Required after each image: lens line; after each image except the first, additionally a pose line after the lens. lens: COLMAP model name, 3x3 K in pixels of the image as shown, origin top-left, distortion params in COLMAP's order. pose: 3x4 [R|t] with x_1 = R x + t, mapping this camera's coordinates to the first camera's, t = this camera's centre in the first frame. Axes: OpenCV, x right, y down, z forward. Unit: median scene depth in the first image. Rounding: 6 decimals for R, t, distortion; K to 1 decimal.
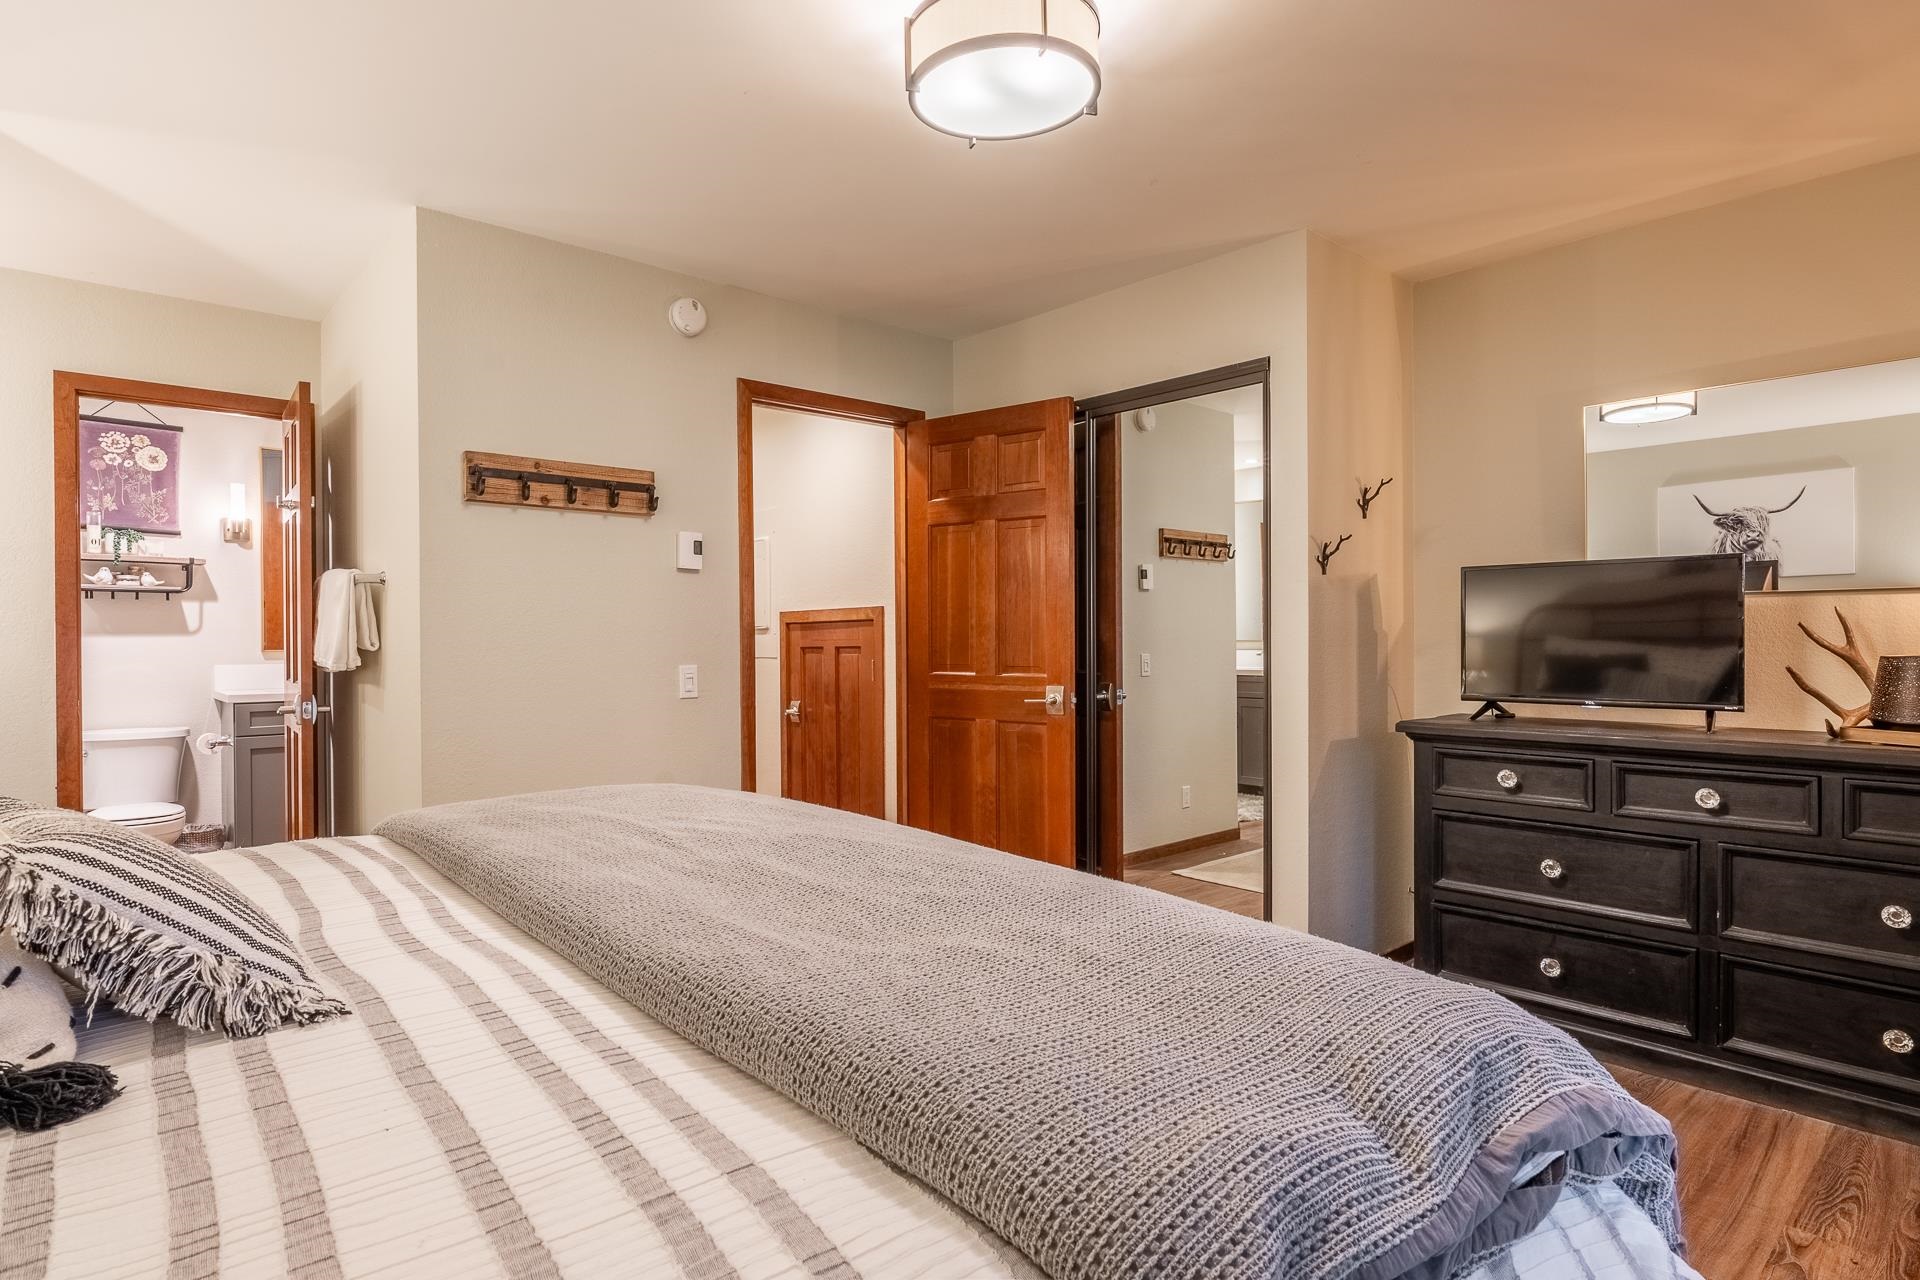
lens RADIAL K [[1018.5, 0, 946.2], [0, 1018.5, 635.3], [0, 0, 1]] dist [0.007301, 0.001248]
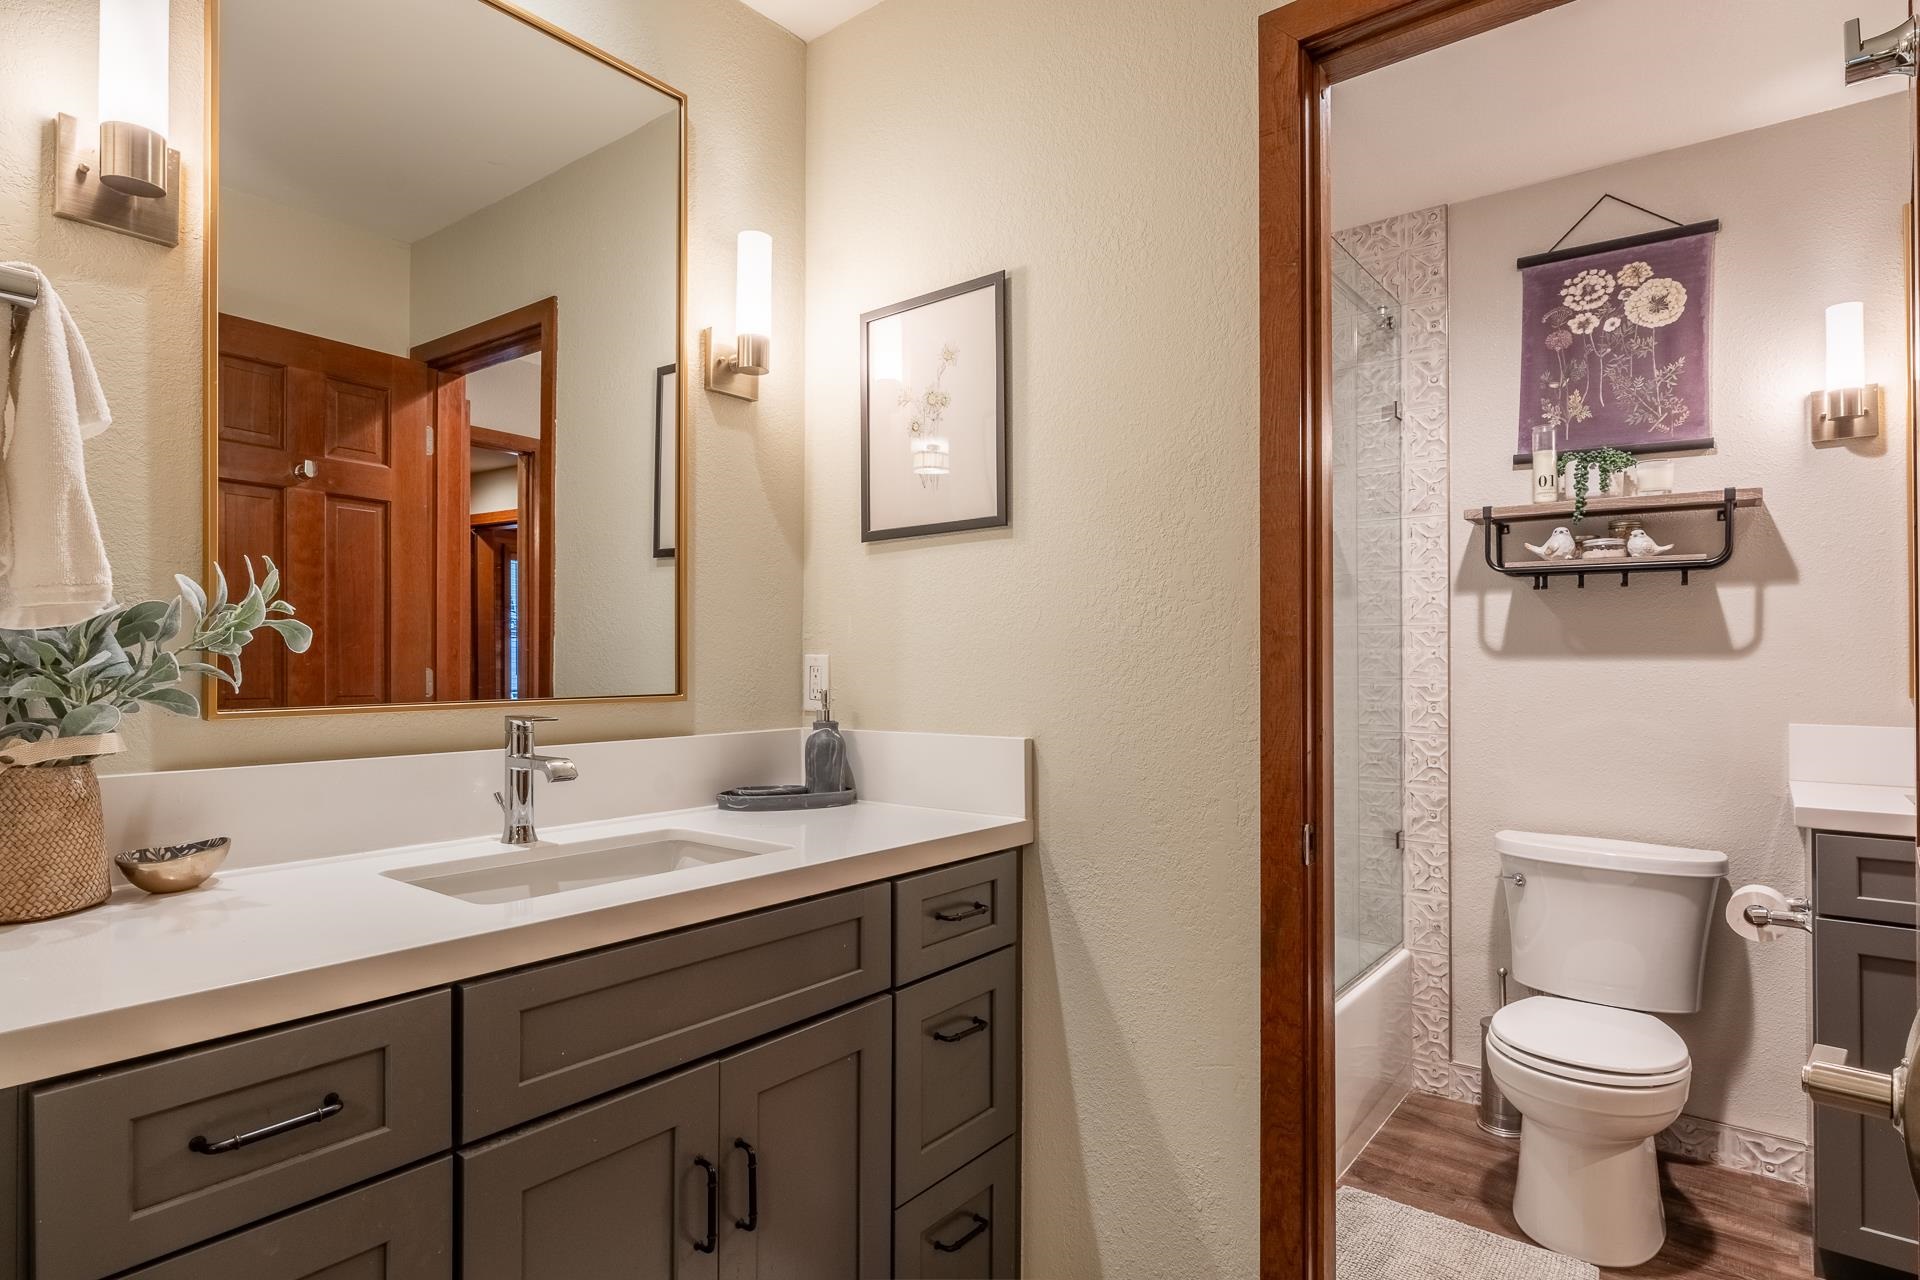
lens RADIAL K [[1018.5, 0, 945.9], [0, 1018.5, 646.8], [0, 0, 1]] dist [0.007301, 0.001248]
pose [[0.156208, -0.015808, -0.987598, -0.343748], [-0.004299, 0.999852, -0.016684, 0.004760], [0.987715, 0.006852, 0.156117, 0.587991]]
